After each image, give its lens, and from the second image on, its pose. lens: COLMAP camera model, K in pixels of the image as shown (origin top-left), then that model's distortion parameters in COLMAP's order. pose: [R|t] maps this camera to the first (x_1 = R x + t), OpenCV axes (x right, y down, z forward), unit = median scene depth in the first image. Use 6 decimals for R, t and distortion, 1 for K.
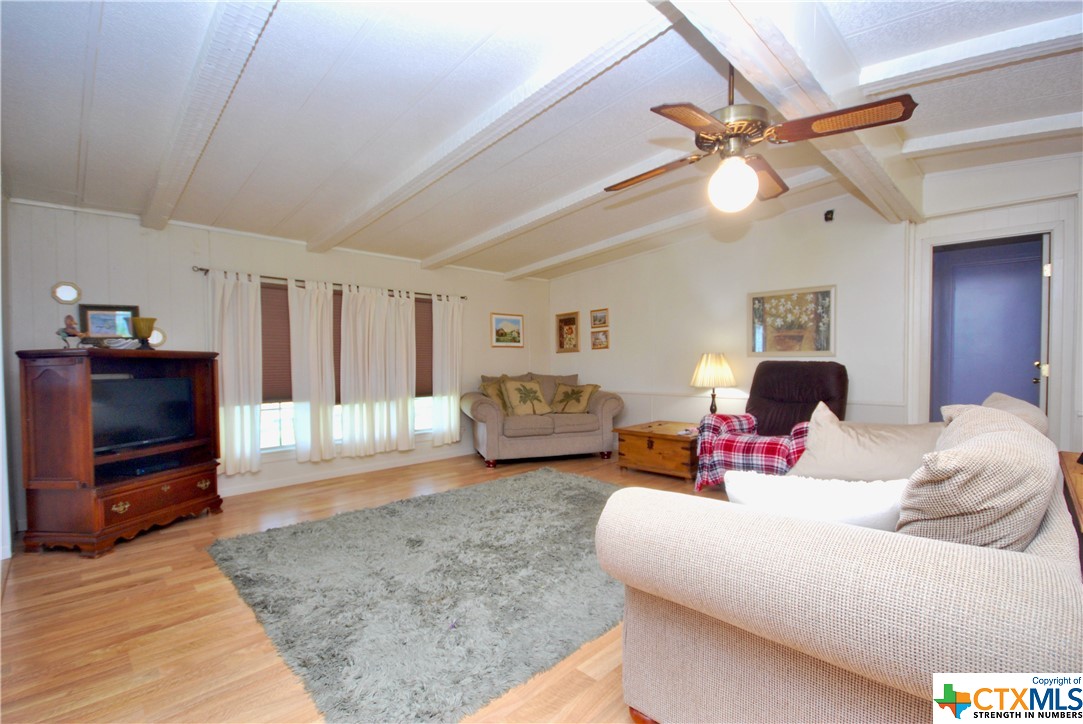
lens RADIAL K [[484.2, 0, 546.6], [0, 484.2, 370.7], [0, 0, 1]] dist [-0.000288, -0.000536]
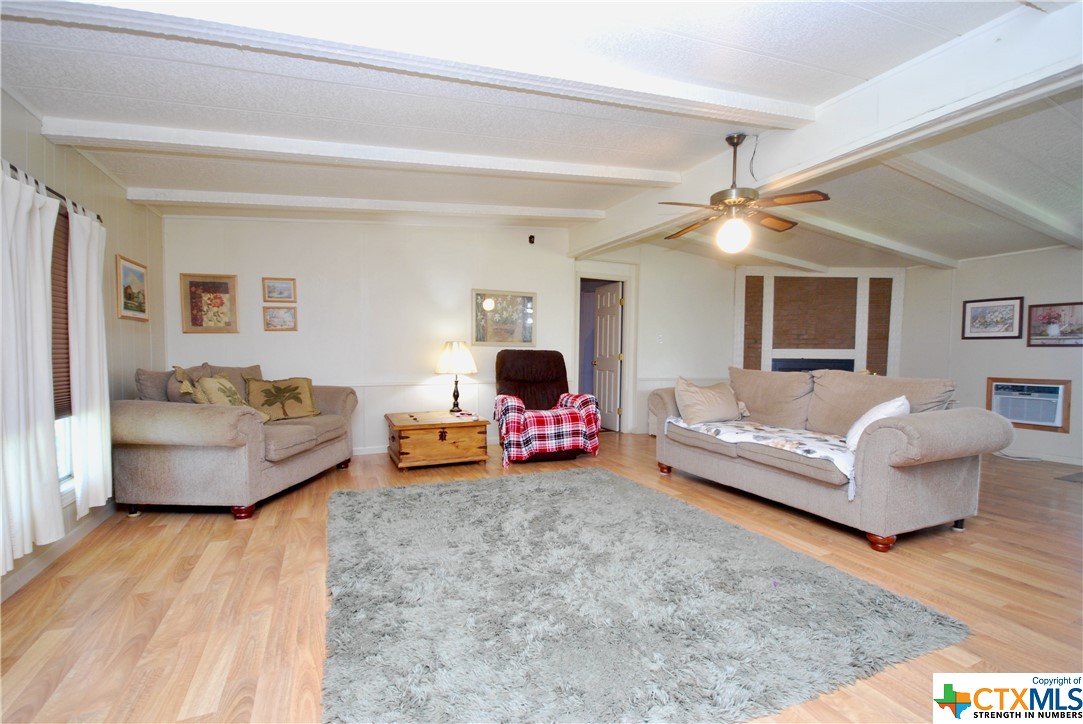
lens RADIAL K [[484.2, 0, 546.6], [0, 484.2, 370.7], [0, 0, 1]] dist [-0.000288, -0.000536]
pose [[0.358715, -0.028233, 0.933020, -0.505161], [0.008359, 0.999600, 0.027034, 0.000120], [-0.933410, -0.001898, 0.358808, 0.392845]]
